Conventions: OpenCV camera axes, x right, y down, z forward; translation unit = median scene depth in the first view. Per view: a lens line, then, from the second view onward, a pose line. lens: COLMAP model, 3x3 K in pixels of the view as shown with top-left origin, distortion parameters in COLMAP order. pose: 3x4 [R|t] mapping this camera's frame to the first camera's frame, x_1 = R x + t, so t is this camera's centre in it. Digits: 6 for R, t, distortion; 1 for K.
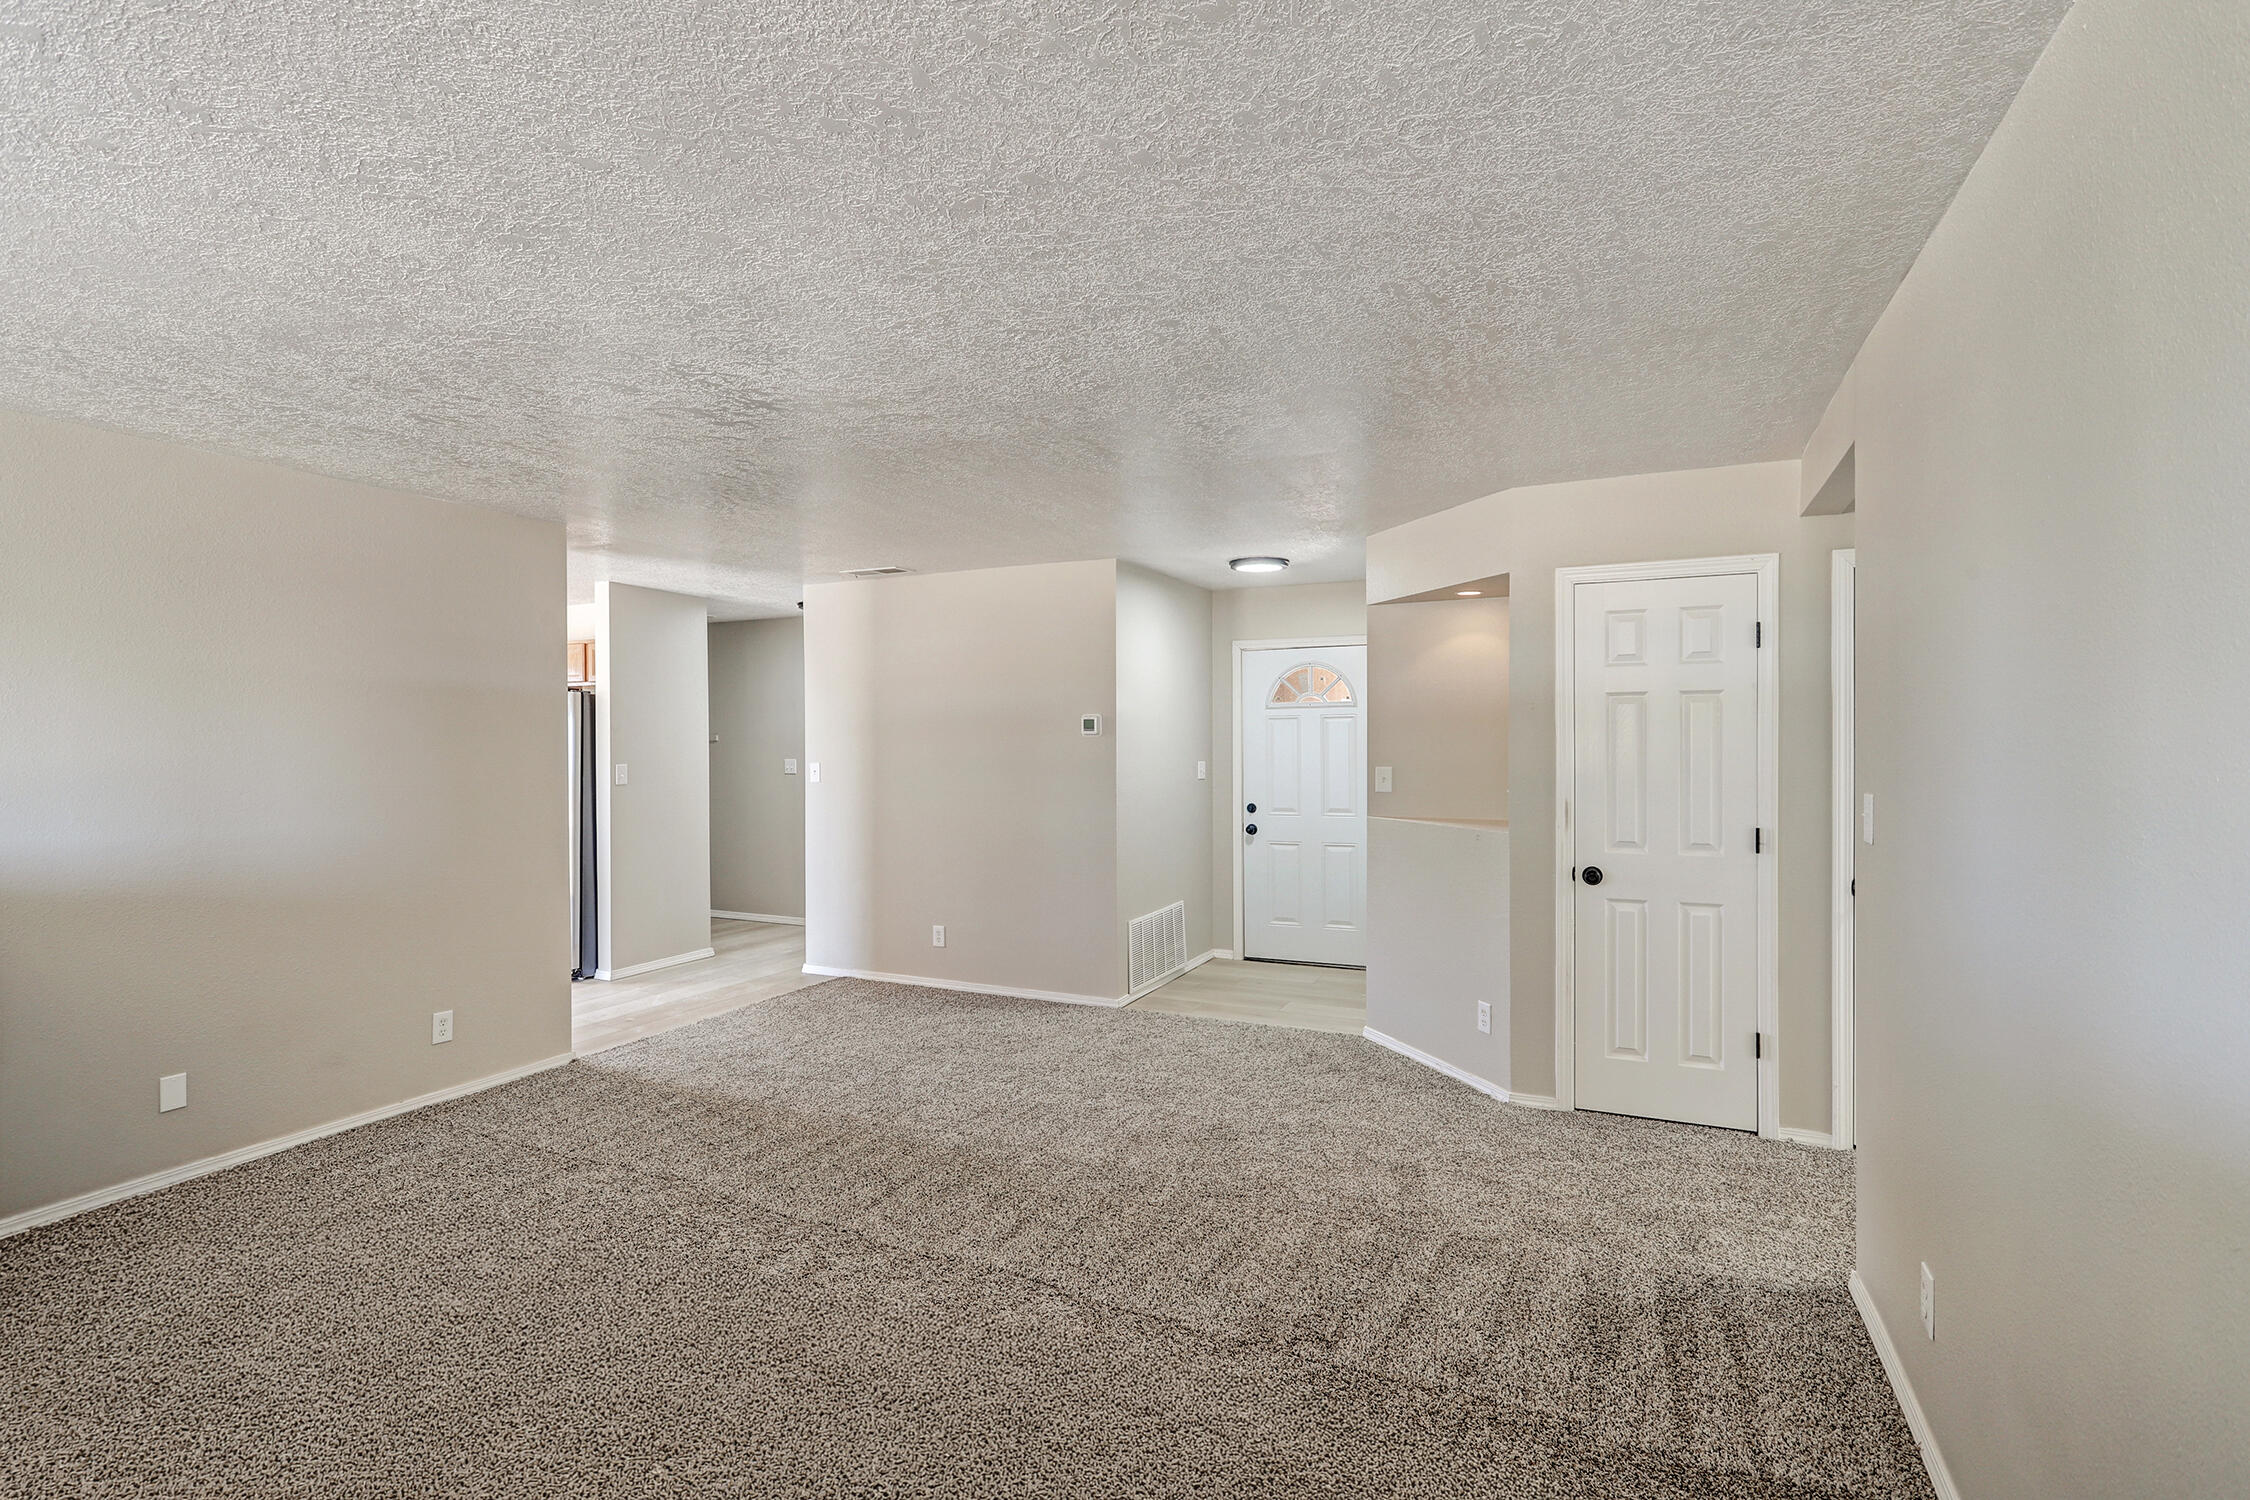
lens RADIAL K [[1073.6, 0, 1125.7], [0, 1073.6, 752.5], [0, 0, 1]] dist [-0.018334, 0.000486]
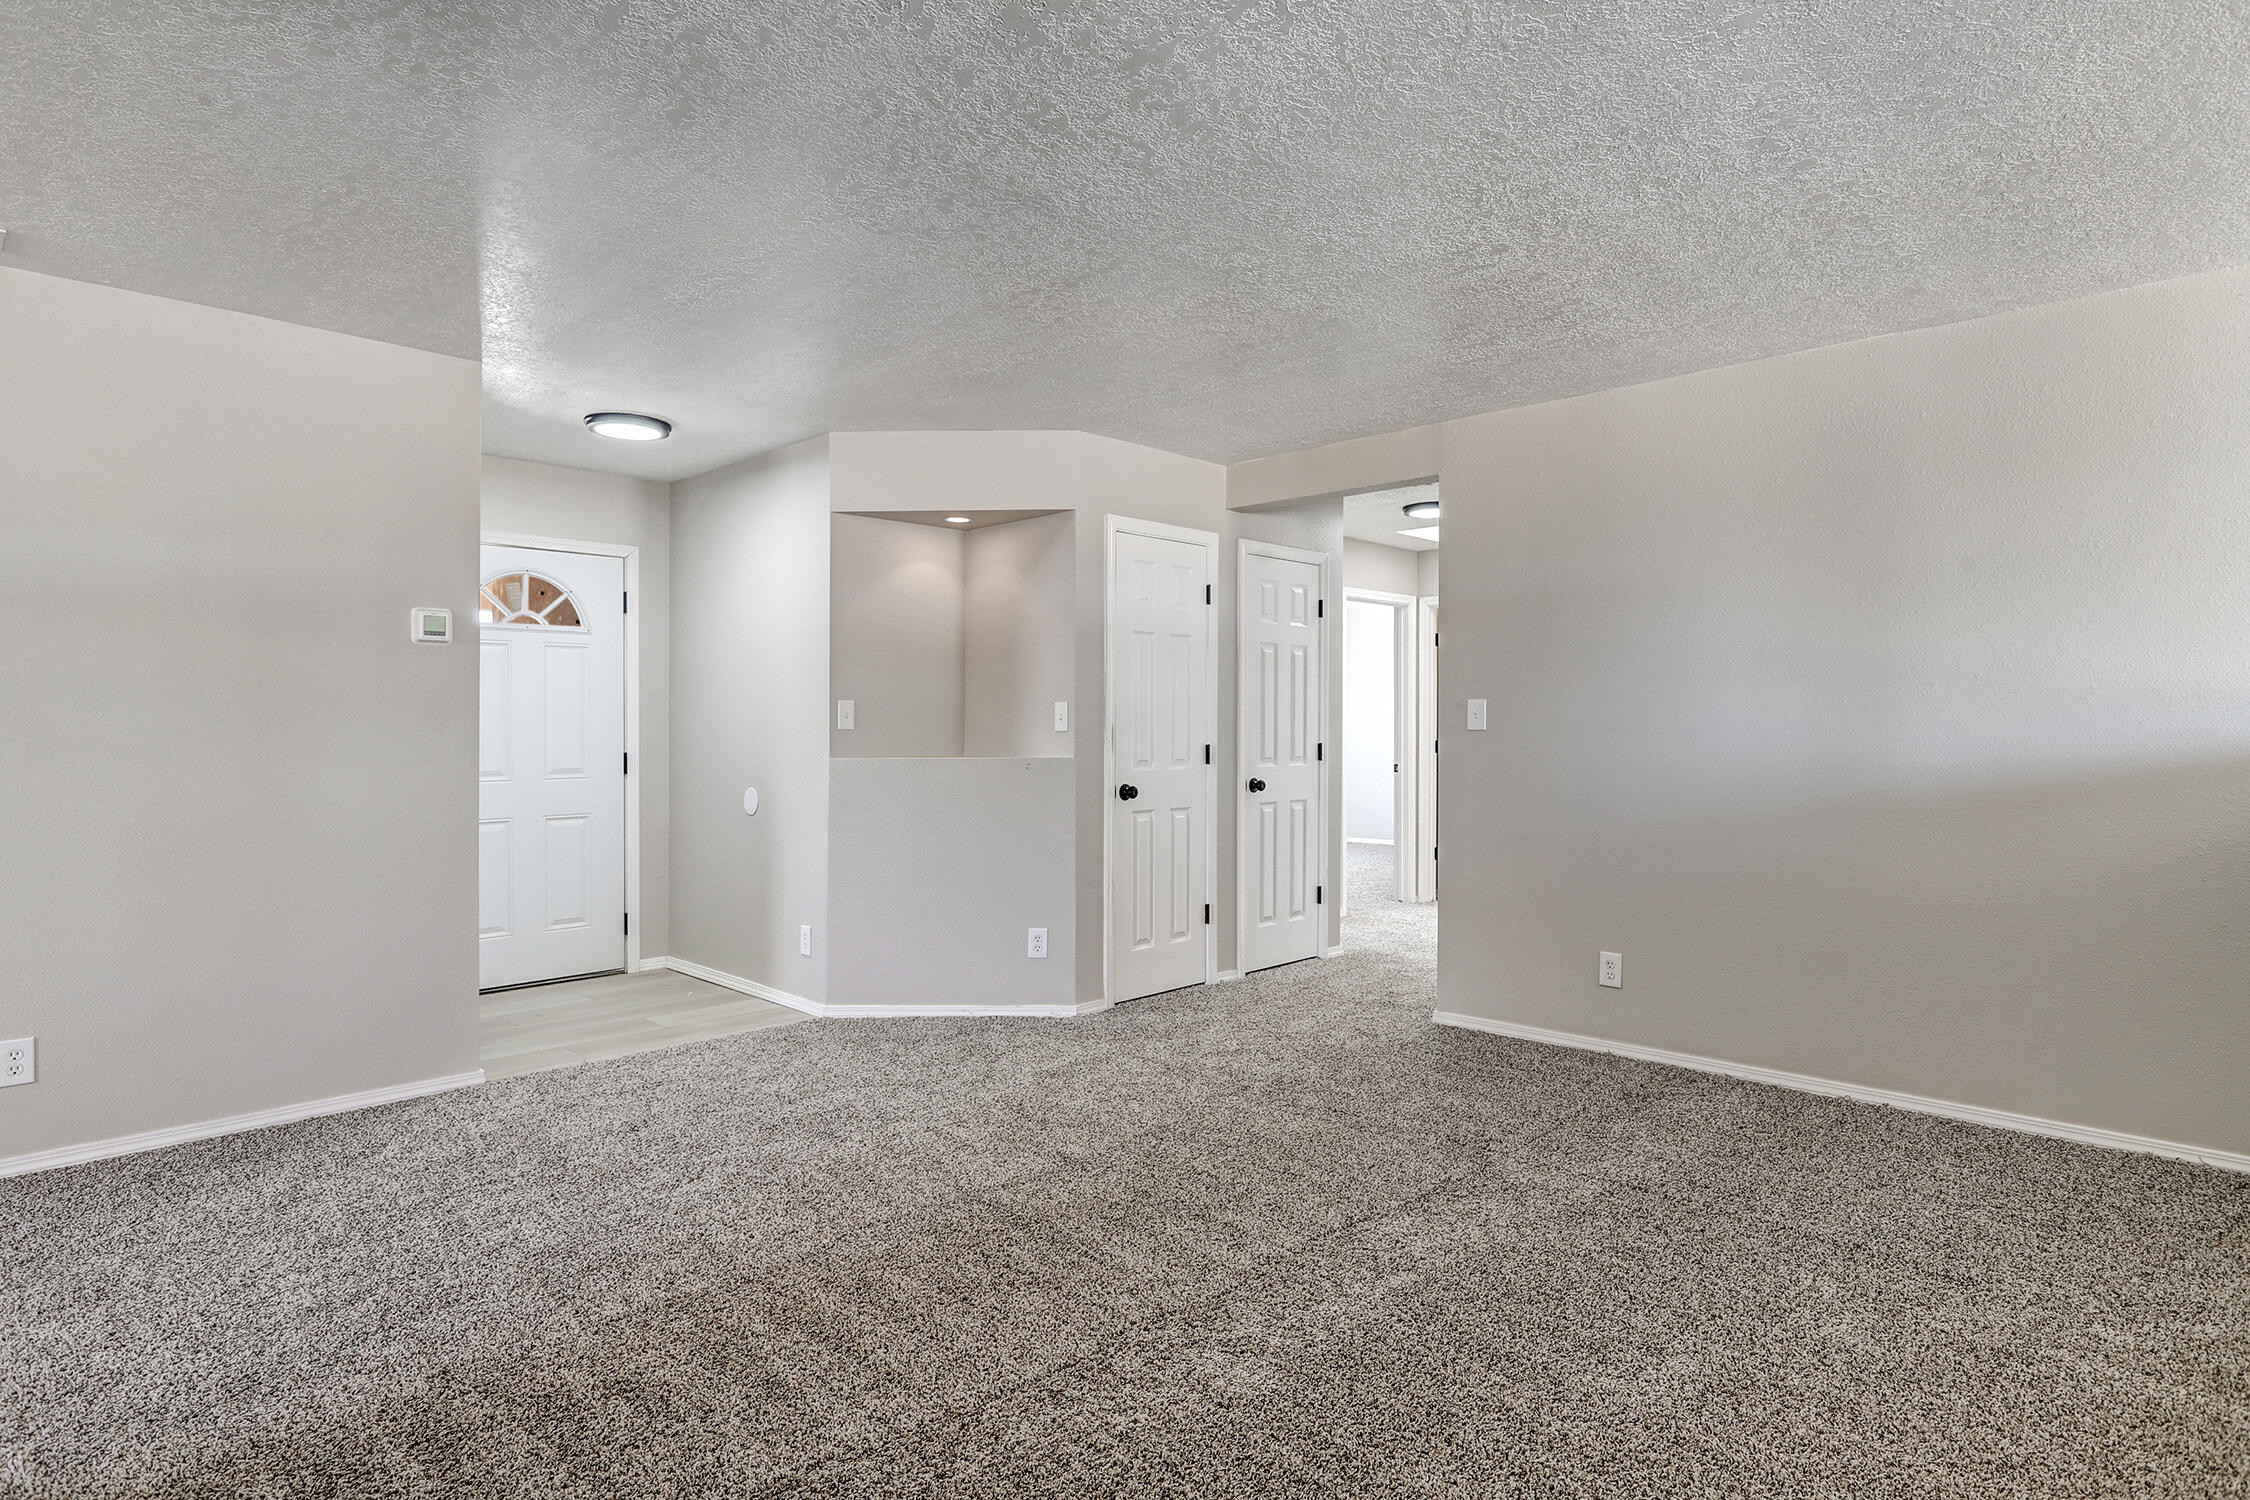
lens RADIAL K [[1202.5, 0, 1125.5], [0, 1202.5, 734.1], [0, 0, 1]] dist [-0.016134, -0.000683]
pose [[0.326434, -0.002136, 0.945218, -0.754305], [0.013291, 0.999909, -0.002331, 0.056587], [-0.945127, 0.013324, 0.326433, 0.580479]]
